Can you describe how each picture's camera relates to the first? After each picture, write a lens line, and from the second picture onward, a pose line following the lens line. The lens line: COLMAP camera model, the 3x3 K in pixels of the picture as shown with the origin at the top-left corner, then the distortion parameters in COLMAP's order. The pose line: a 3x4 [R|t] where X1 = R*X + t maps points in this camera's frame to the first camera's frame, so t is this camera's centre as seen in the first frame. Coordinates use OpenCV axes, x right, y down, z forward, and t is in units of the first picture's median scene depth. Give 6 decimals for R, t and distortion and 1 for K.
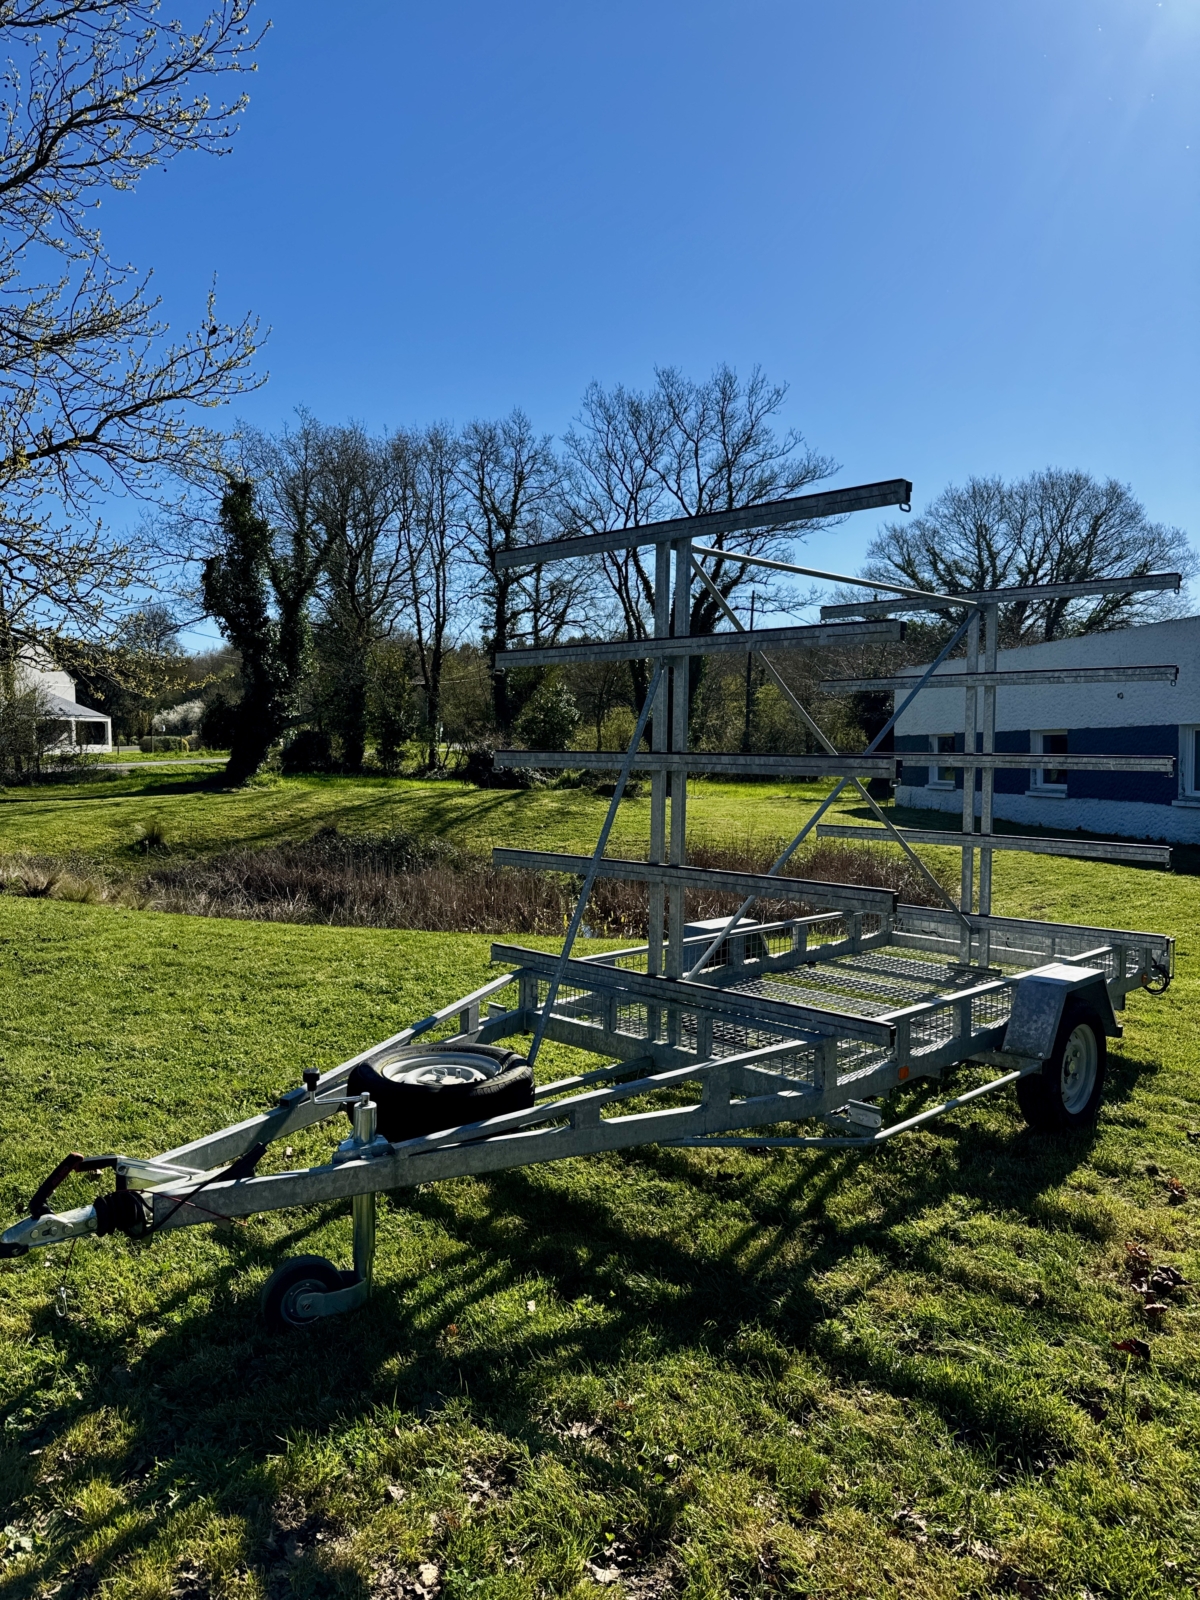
lens RADIAL K [[1102.3, 0, 583.8], [0, 1102.3, 839.8], [0, 0, 1]] dist [0.118953, -0.212817]
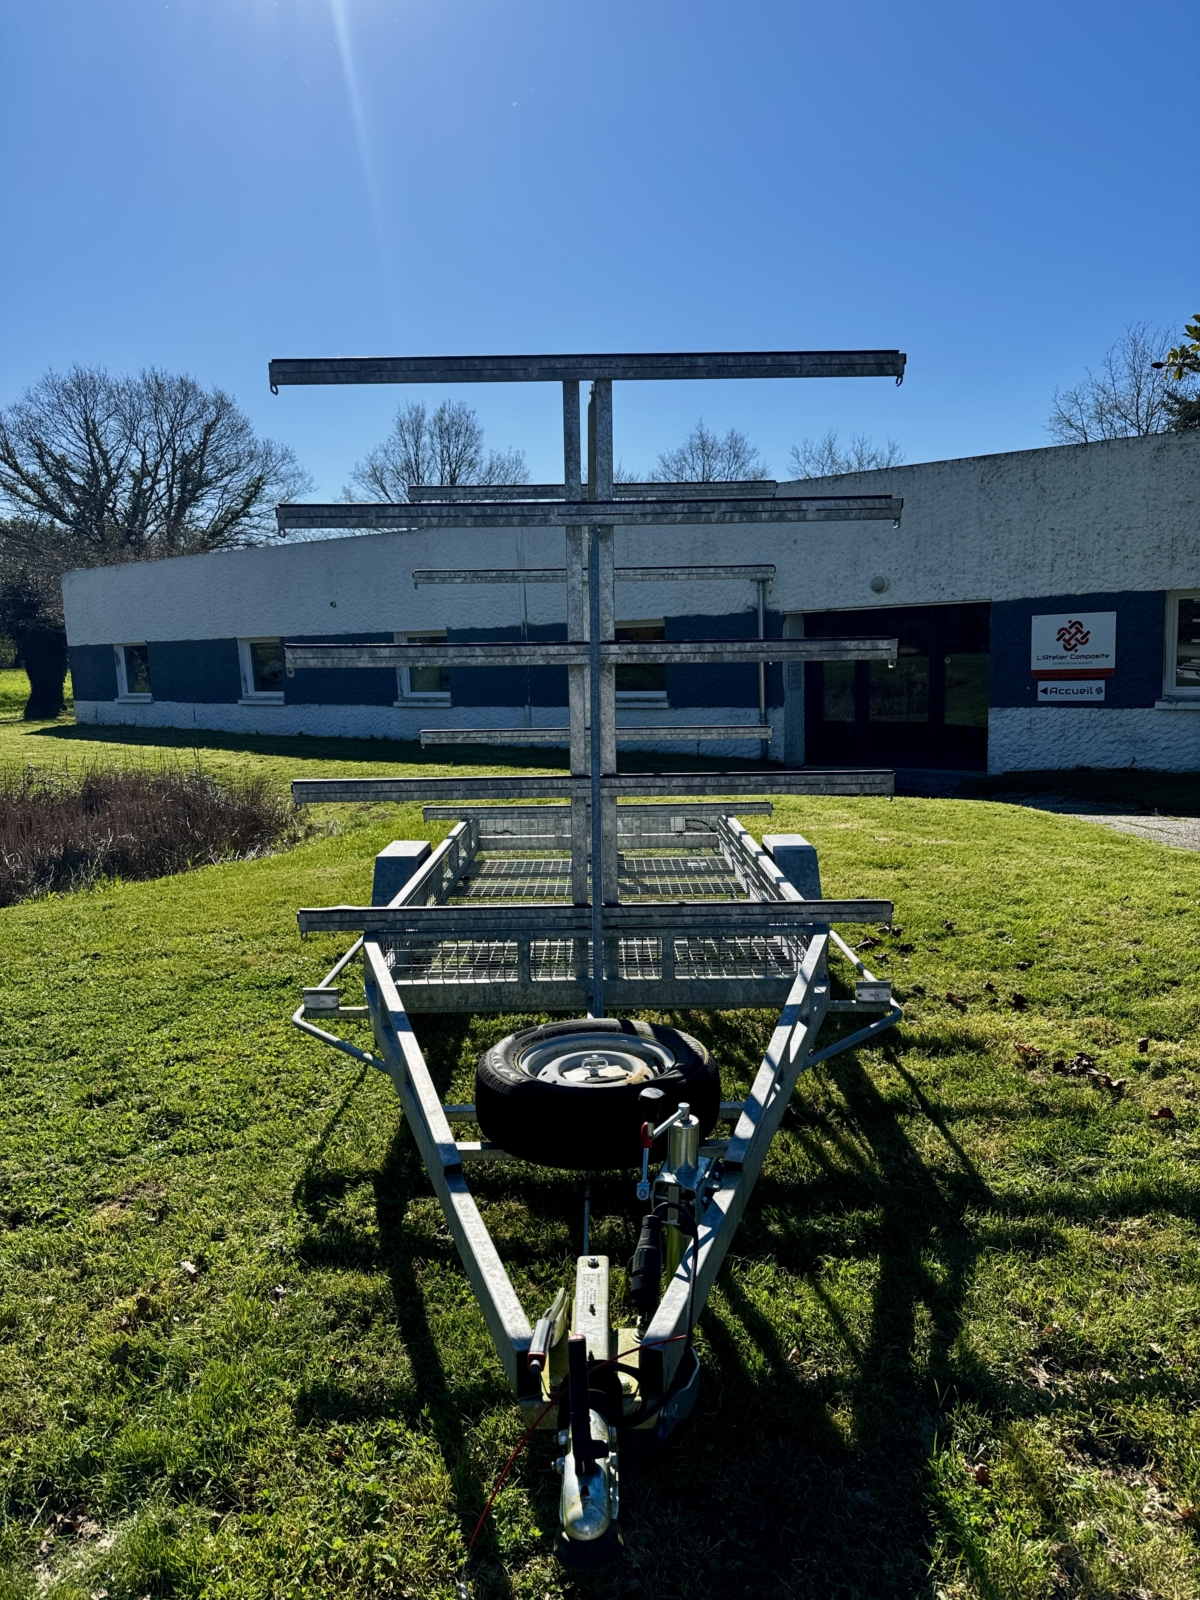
lens RADIAL K [[1102.3, 0, 583.8], [0, 1102.3, 839.8], [0, 0, 1]] dist [0.118953, -0.212817]
pose [[0.711337, -0.134608, 0.689841, -0.113993], [0.081082, 0.990653, 0.109696, -0.004791], [-0.698159, -0.022097, 0.715602, 0.083733]]
